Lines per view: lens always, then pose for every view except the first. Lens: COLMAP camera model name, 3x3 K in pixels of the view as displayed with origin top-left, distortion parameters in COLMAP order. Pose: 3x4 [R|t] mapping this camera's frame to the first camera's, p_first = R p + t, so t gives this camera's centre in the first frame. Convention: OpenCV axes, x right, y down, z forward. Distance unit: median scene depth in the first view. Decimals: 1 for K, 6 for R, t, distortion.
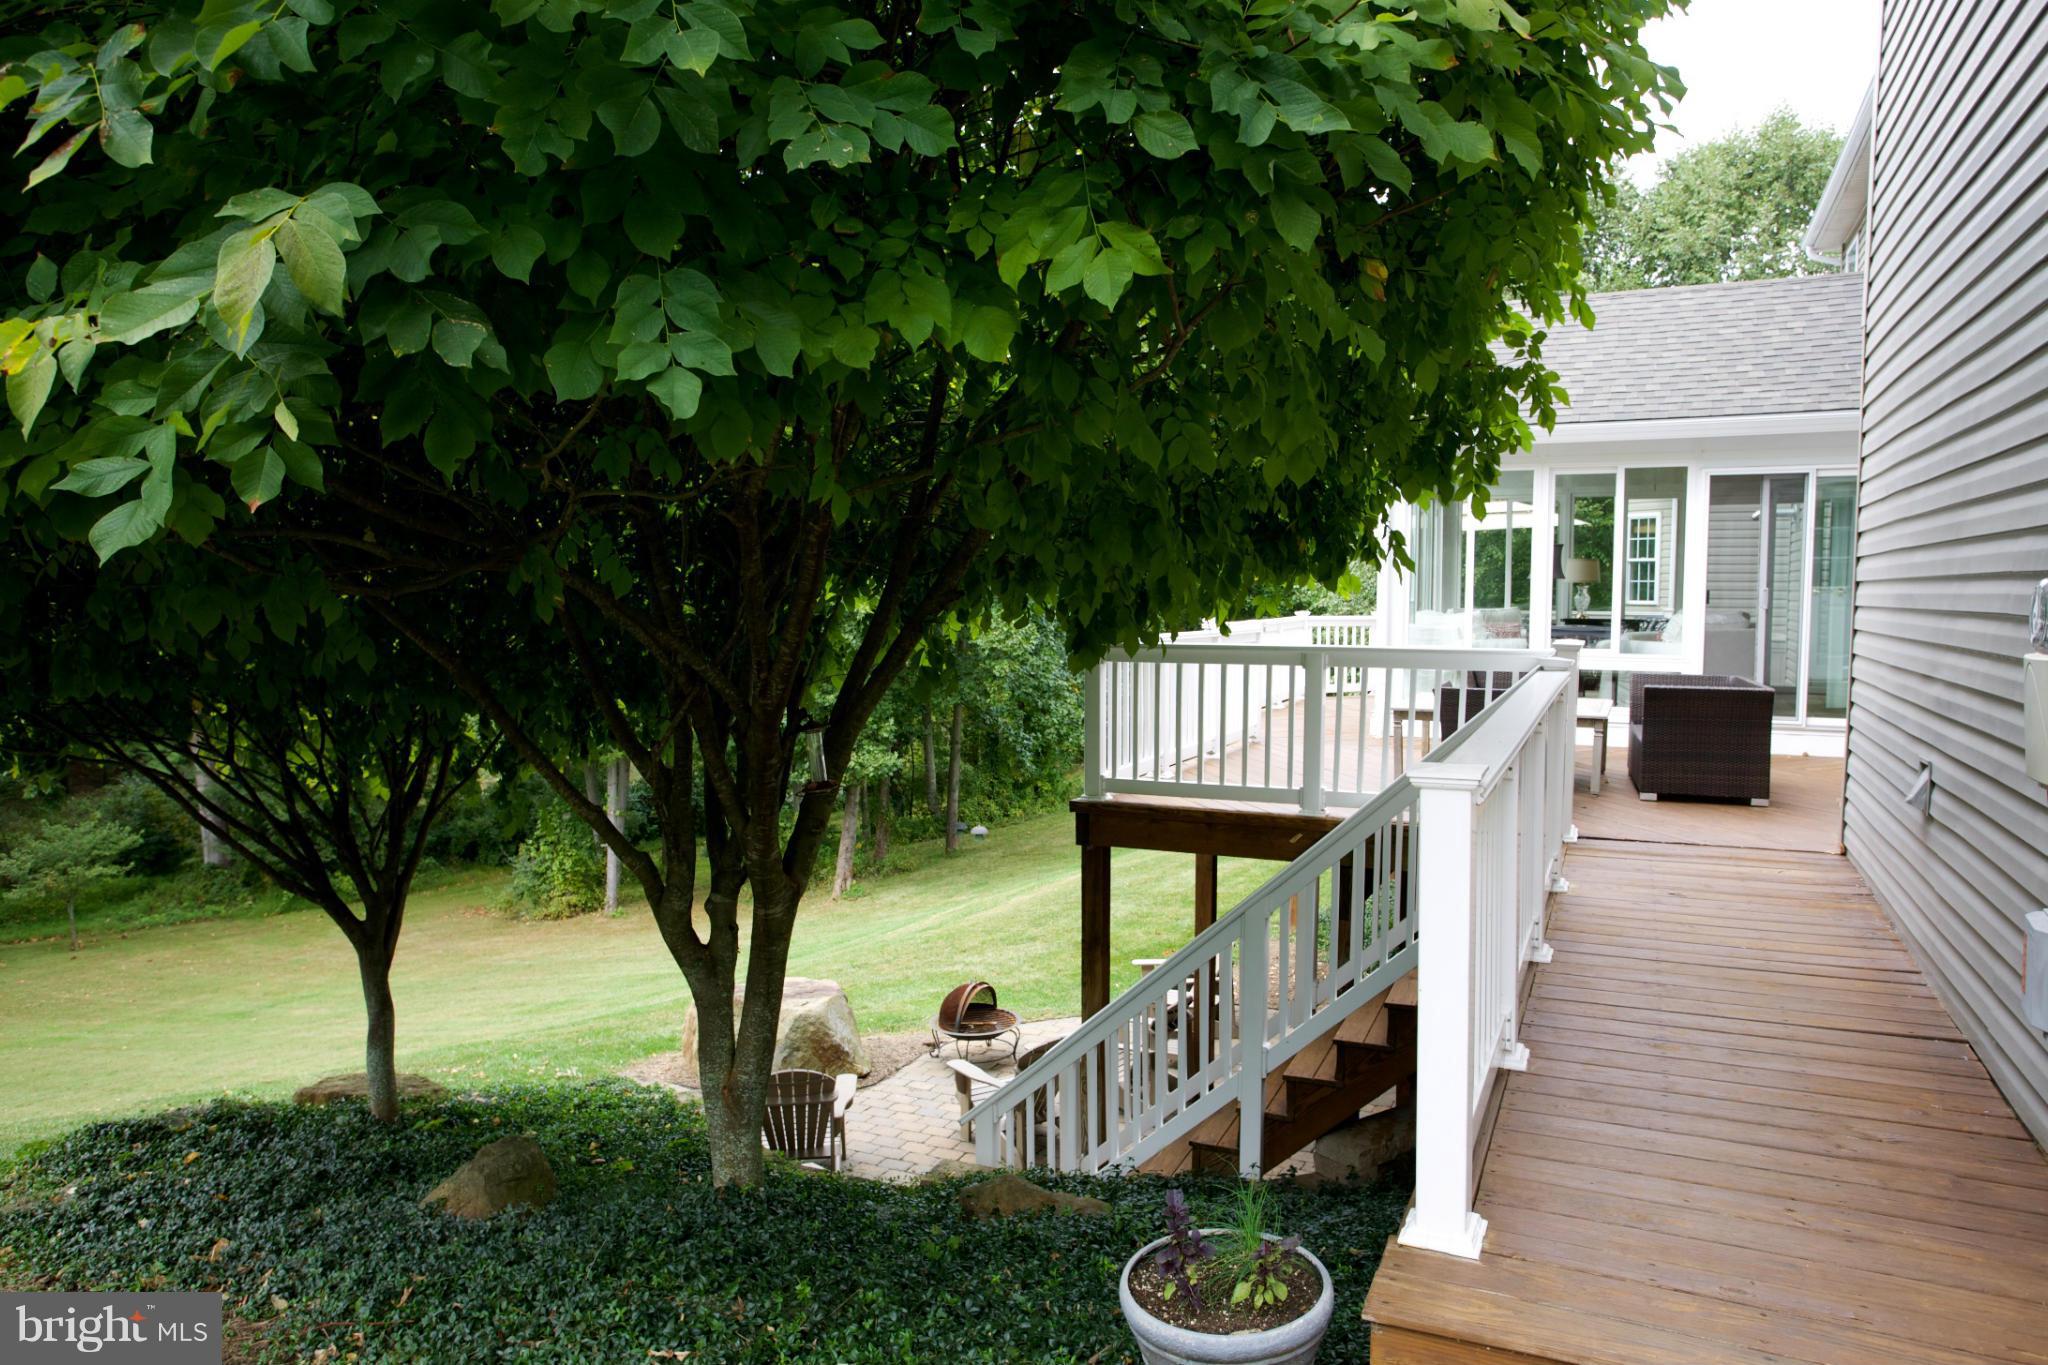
lens RADIAL K [[1330.6, 0, 1024.0], [0, 1330.6, 682.5], [0, 0, 1]] dist [-0.006725, -0.001799]
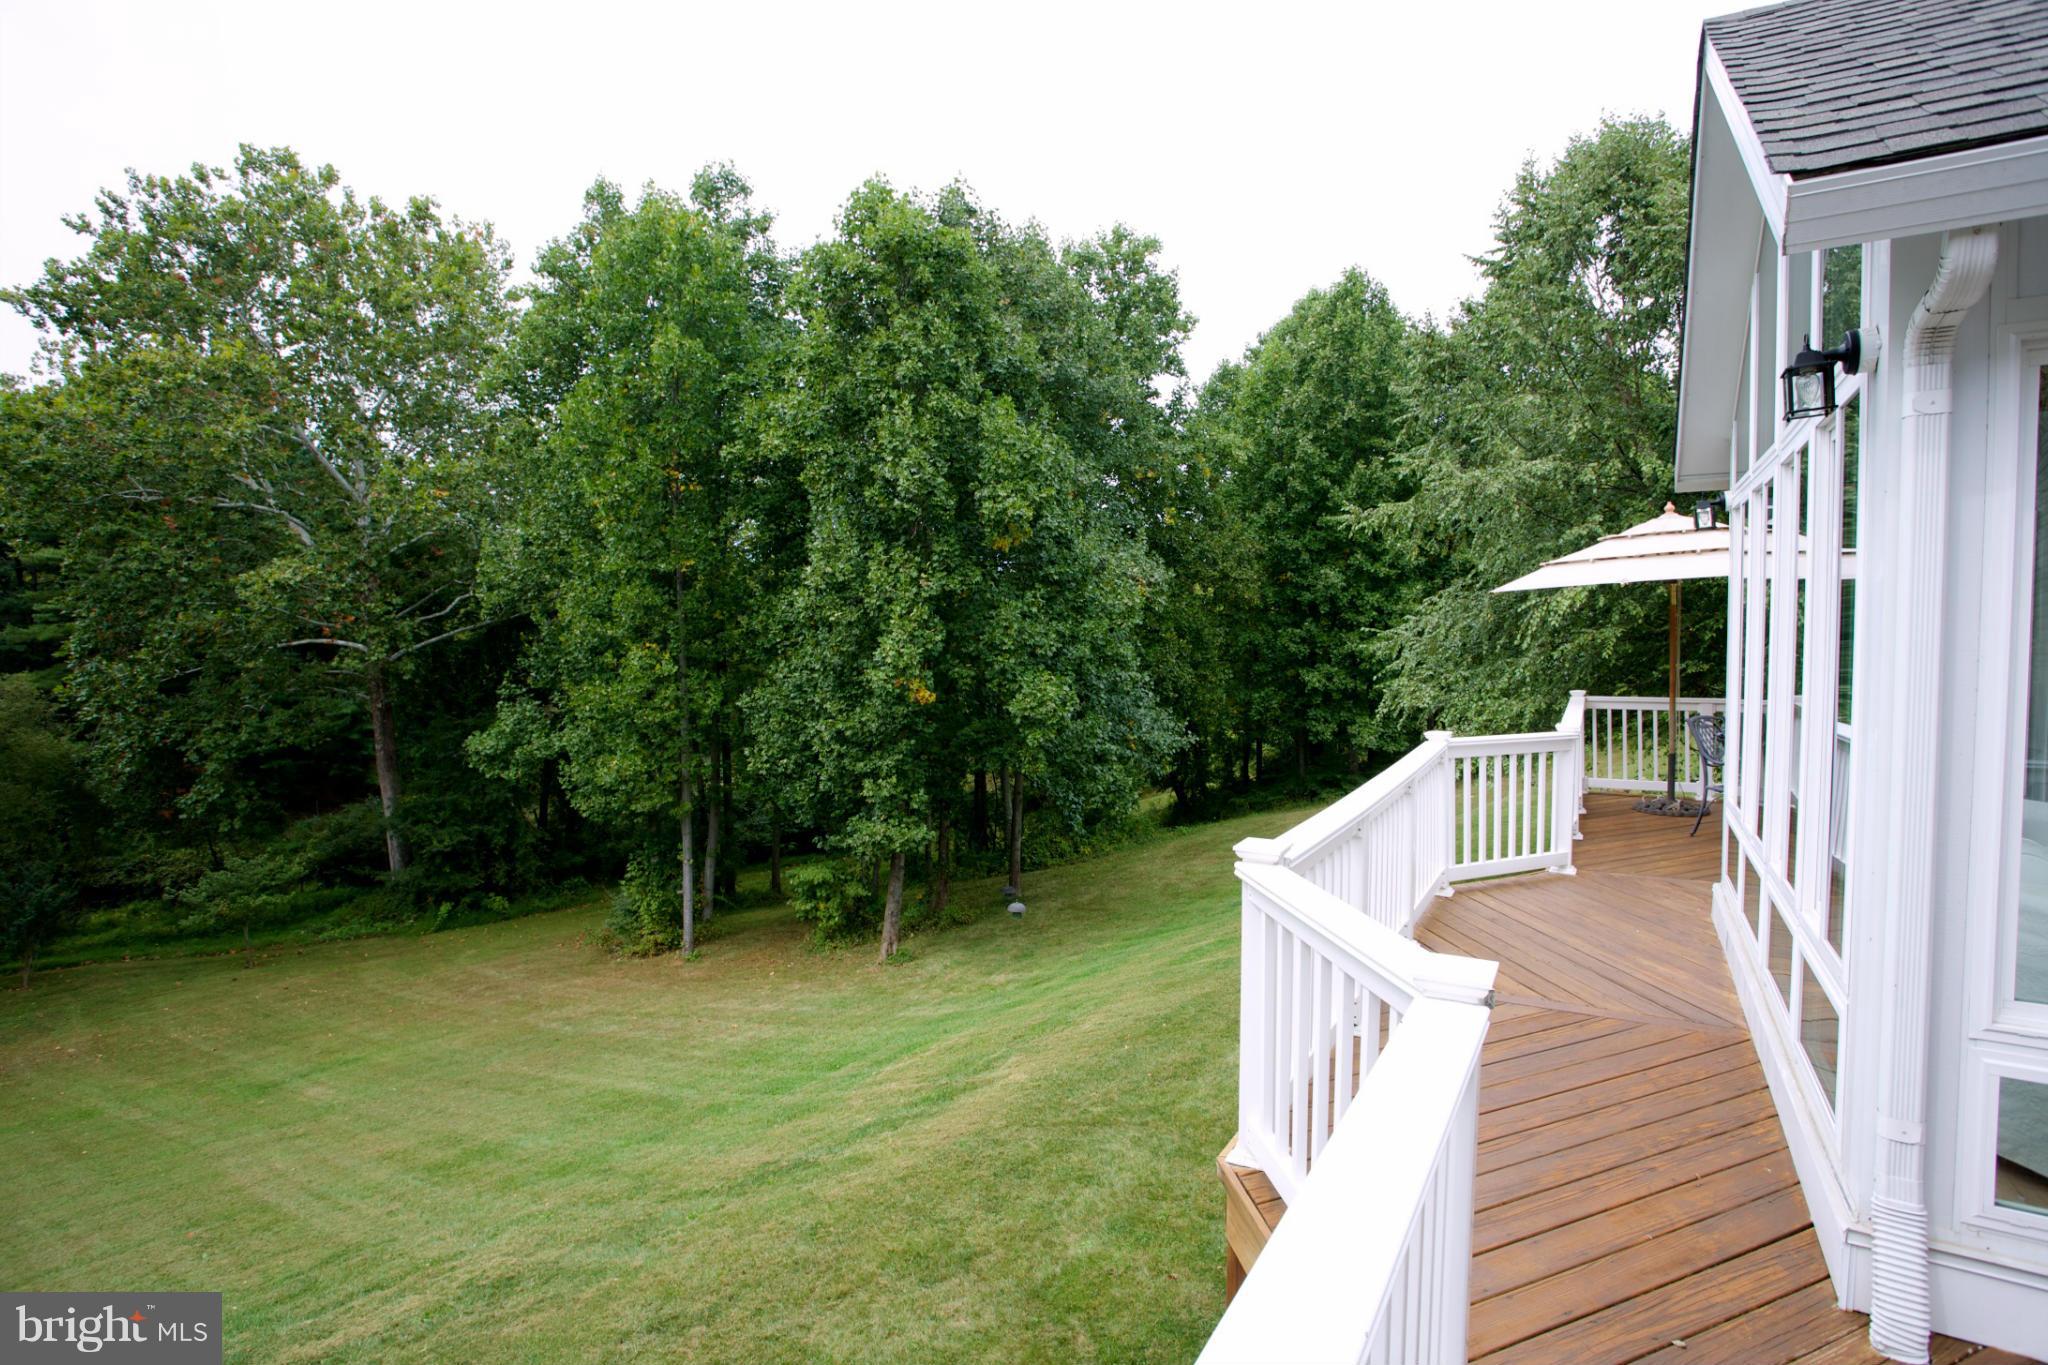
lens RADIAL K [[1019.0, 0, 1024.0], [0, 1019.0, 682.5], [0, 0, 1]] dist [-0.084275, 0.052927]
pose [[0.995199, -0.004042, -0.097793, 0.036453], [0.001998, 0.999778, -0.020985, -0.028151], [0.097856, 0.020689, 0.994985, 0.254603]]
